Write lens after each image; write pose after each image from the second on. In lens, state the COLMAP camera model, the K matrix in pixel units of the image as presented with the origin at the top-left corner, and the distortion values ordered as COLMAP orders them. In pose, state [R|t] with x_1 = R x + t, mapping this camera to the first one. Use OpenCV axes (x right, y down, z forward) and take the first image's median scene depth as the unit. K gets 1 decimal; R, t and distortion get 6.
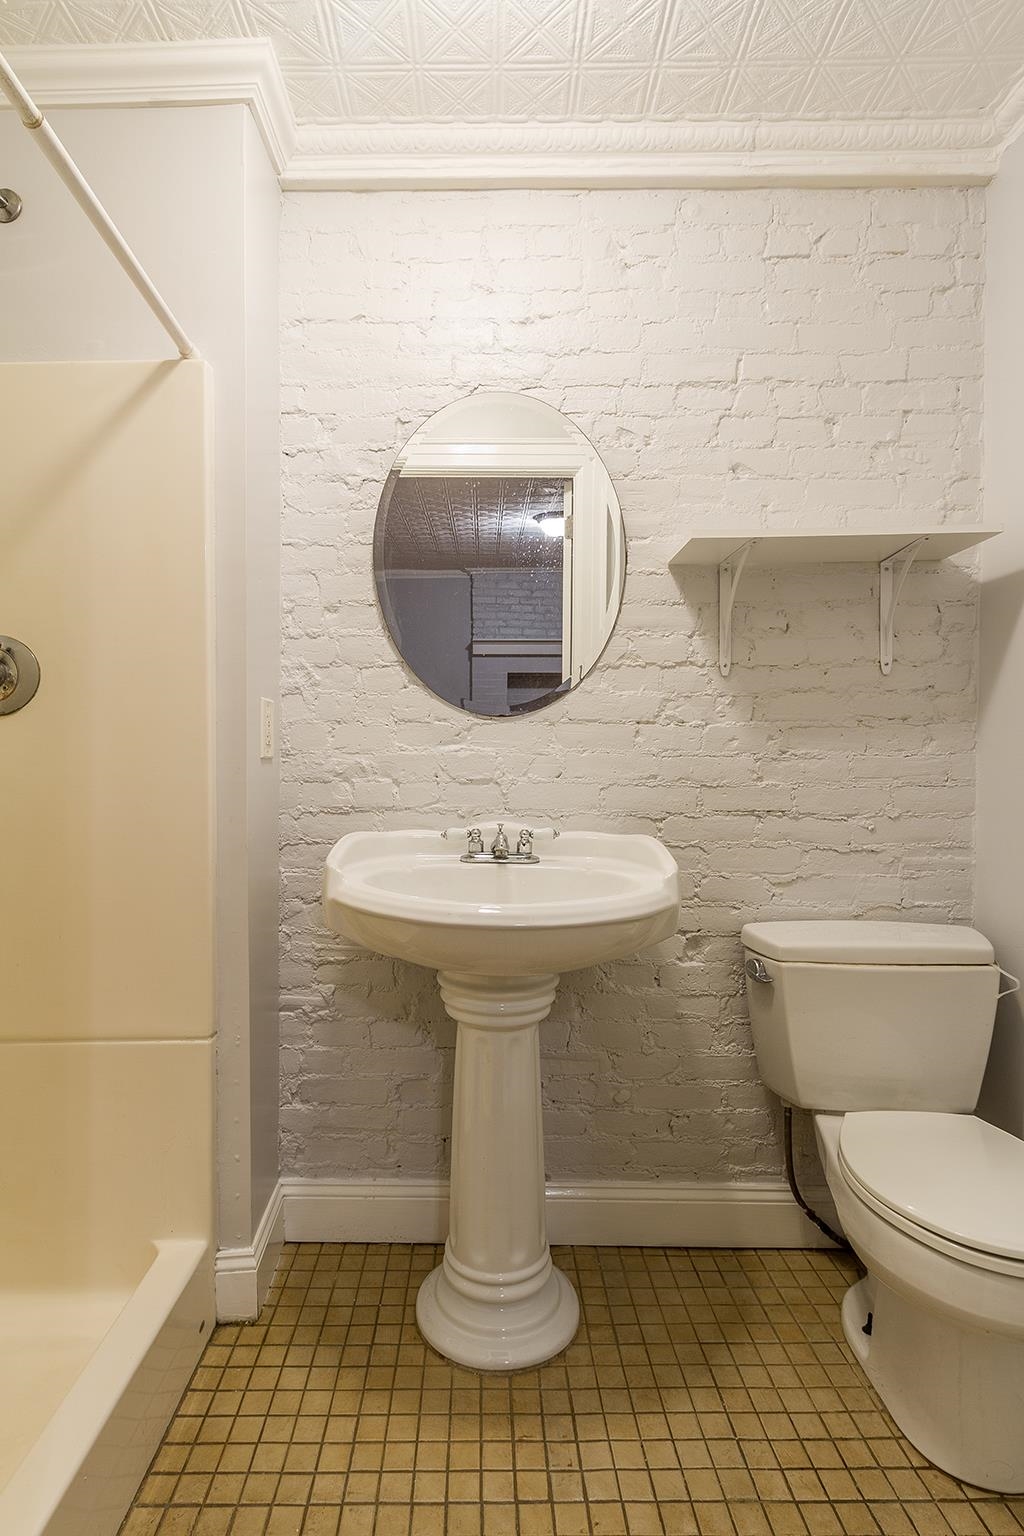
lens RADIAL K [[787.6, 0, 510.8], [0, 787.6, 770.8], [0, 0, 1]] dist [-0.002588, -0.000100]
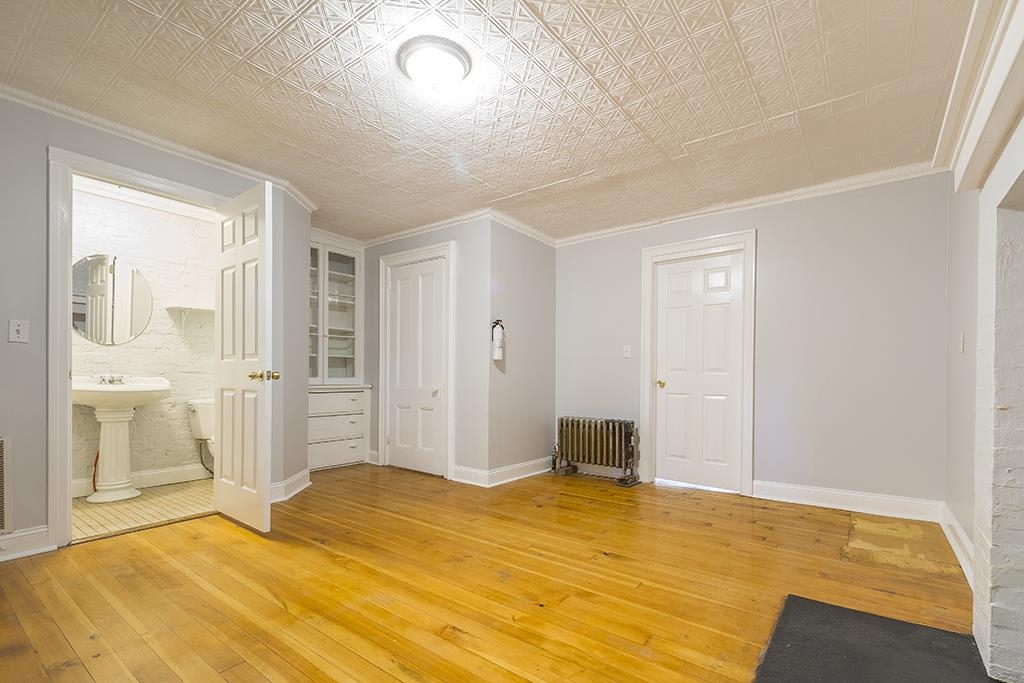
lens RADIAL K [[486.2, 0, 527.9], [0, 486.2, 378.3], [0, 0, 1]] dist [0.001064, -0.000530]
pose [[0.645297, -0.000890, 0.763931, -0.497495], [-0.006577, 0.999956, 0.006720, 0.056586], [-0.763903, -0.009361, 0.645263, -1.984526]]
